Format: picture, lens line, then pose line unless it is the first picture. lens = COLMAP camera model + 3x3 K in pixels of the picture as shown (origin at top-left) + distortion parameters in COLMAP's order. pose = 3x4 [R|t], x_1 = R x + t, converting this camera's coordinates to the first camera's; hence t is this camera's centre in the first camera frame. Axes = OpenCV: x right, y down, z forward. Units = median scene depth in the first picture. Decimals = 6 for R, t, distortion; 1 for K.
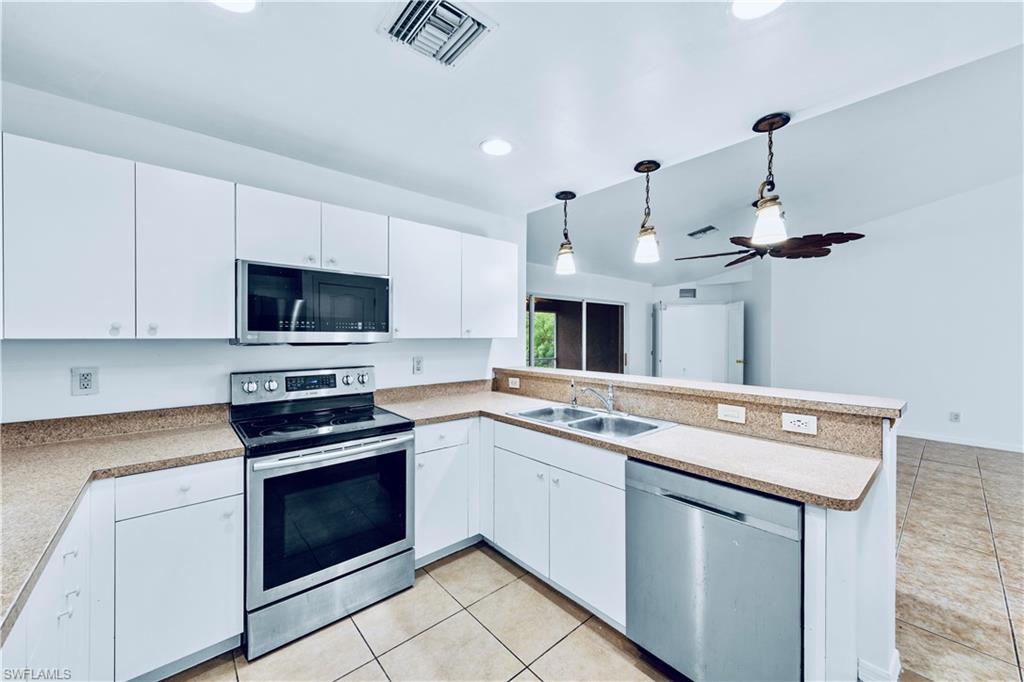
lens RADIAL K [[385.4, 0, 501.9], [0, 385.4, 339.2], [0, 0, 1]] dist [0.002914, 0.000740]
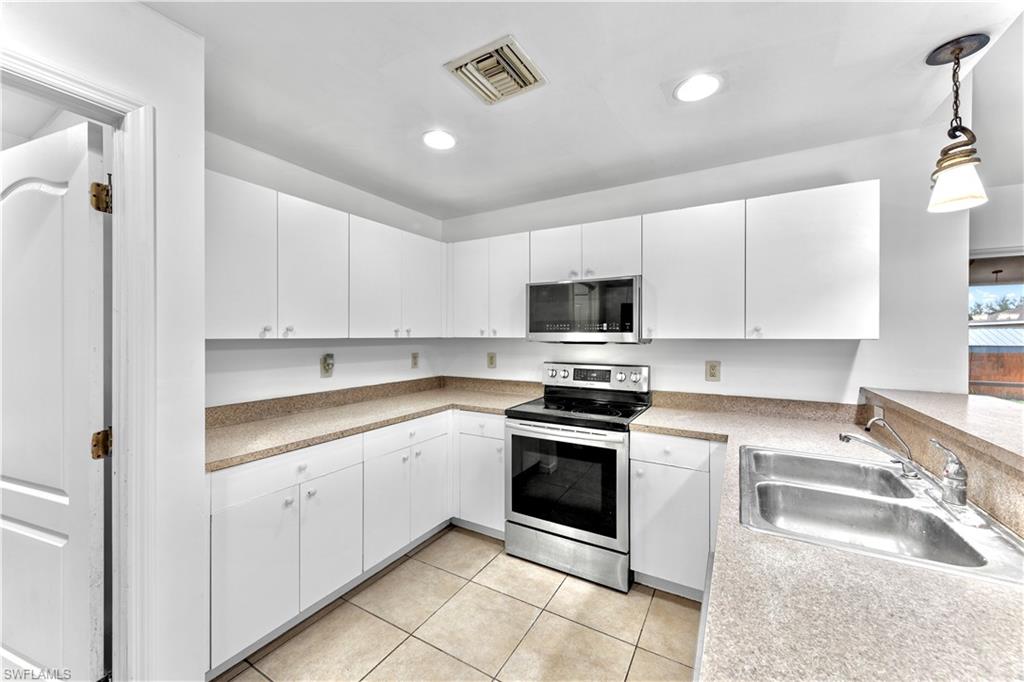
lens RADIAL K [[385.4, 0, 512.0], [0, 385.4, 338.6], [0, 0, 1]] dist [0.002914, 0.000740]
pose [[0.326180, 0.005403, -0.945292, 0.561672], [-0.008115, 0.999963, 0.002915, -0.002151], [0.945273, 0.006721, 0.326212, 0.388986]]
